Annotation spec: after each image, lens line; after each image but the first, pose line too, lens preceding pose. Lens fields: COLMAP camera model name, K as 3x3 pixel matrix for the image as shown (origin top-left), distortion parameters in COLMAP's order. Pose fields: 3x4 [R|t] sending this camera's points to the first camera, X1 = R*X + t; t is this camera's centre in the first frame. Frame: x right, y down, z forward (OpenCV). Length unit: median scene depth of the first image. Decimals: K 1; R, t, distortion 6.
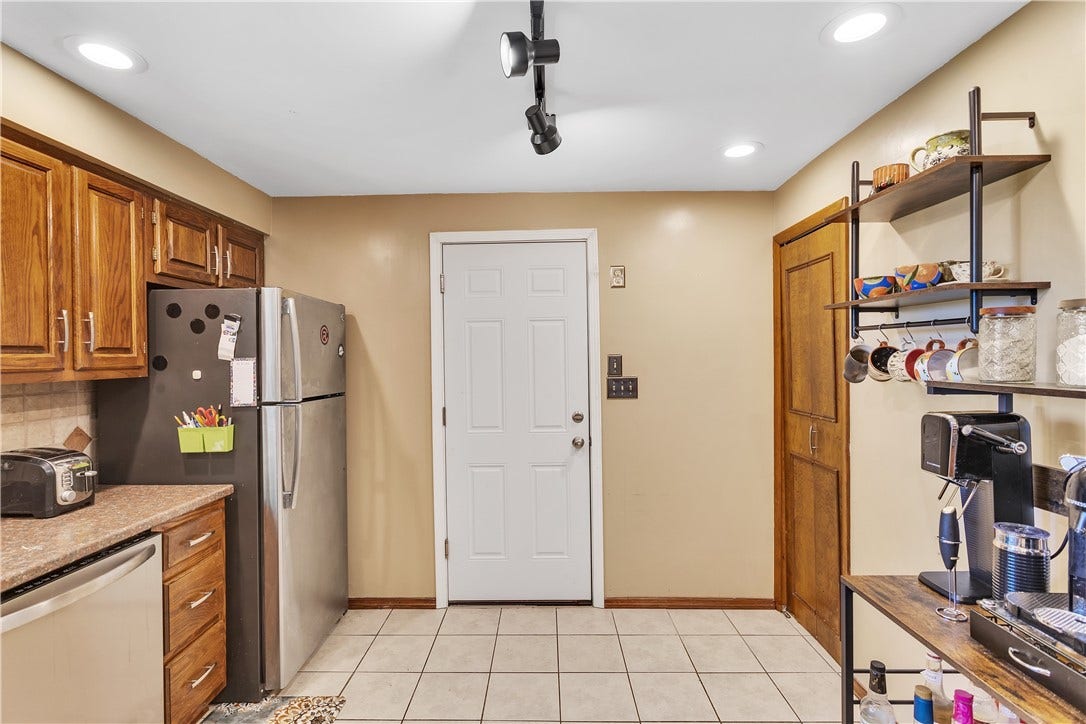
lens RADIAL K [[511.3, 0, 540.8], [0, 511.3, 359.3], [0, 0, 1]] dist [-0.005488, 0.001124]
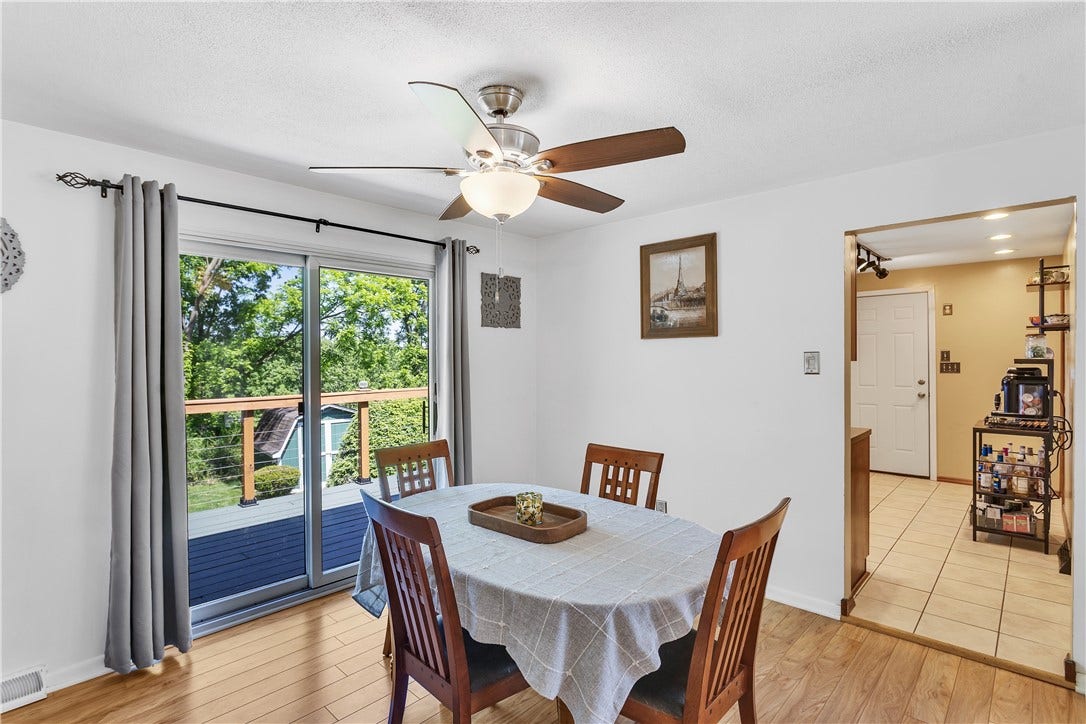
lens RADIAL K [[511.3, 0, 549.3], [0, 511.3, 359.6], [0, 0, 1]] dist [-0.005488, 0.001124]
pose [[0.737258, 0.009745, -0.675541, 0.439240], [-0.005429, 0.999949, 0.008500, 0.023333], [0.675589, -0.002599, 0.737274, -1.817212]]
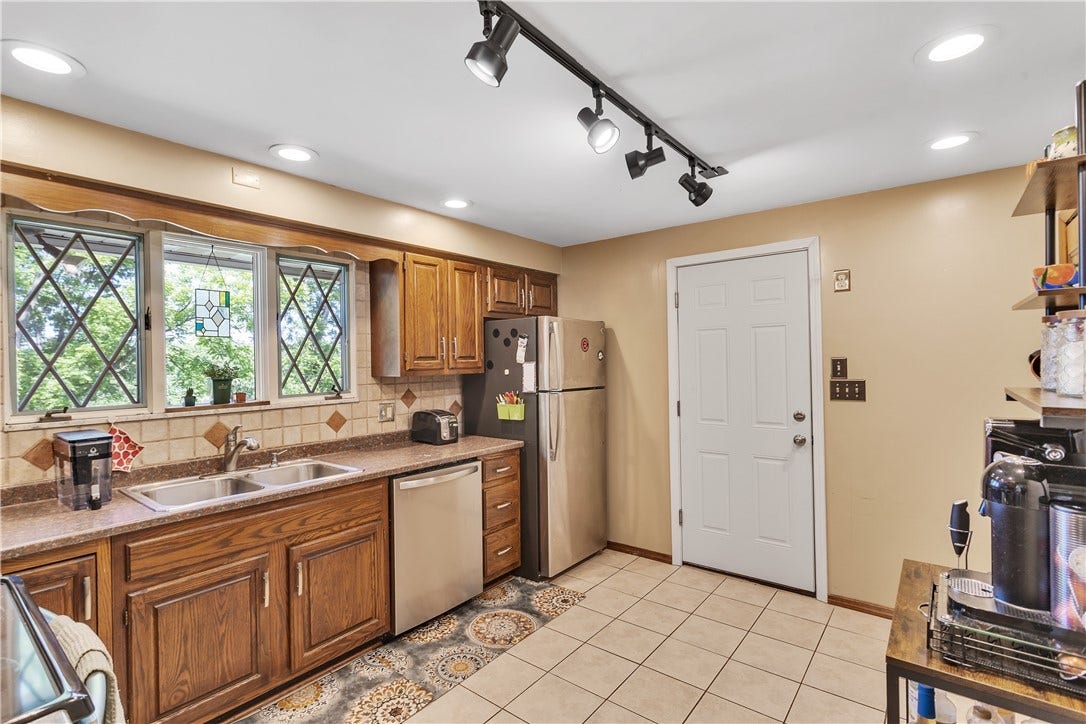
lens RADIAL K [[511.3, 0, 534.1], [0, 511.3, 359.6], [0, 0, 1]] dist [-0.005488, 0.001124]
pose [[0.791572, -0.002103, -0.611072, 0.366542], [0.004136, 0.999990, 0.001917, -0.011402], [0.611061, -0.004045, 0.791573, -0.225383]]
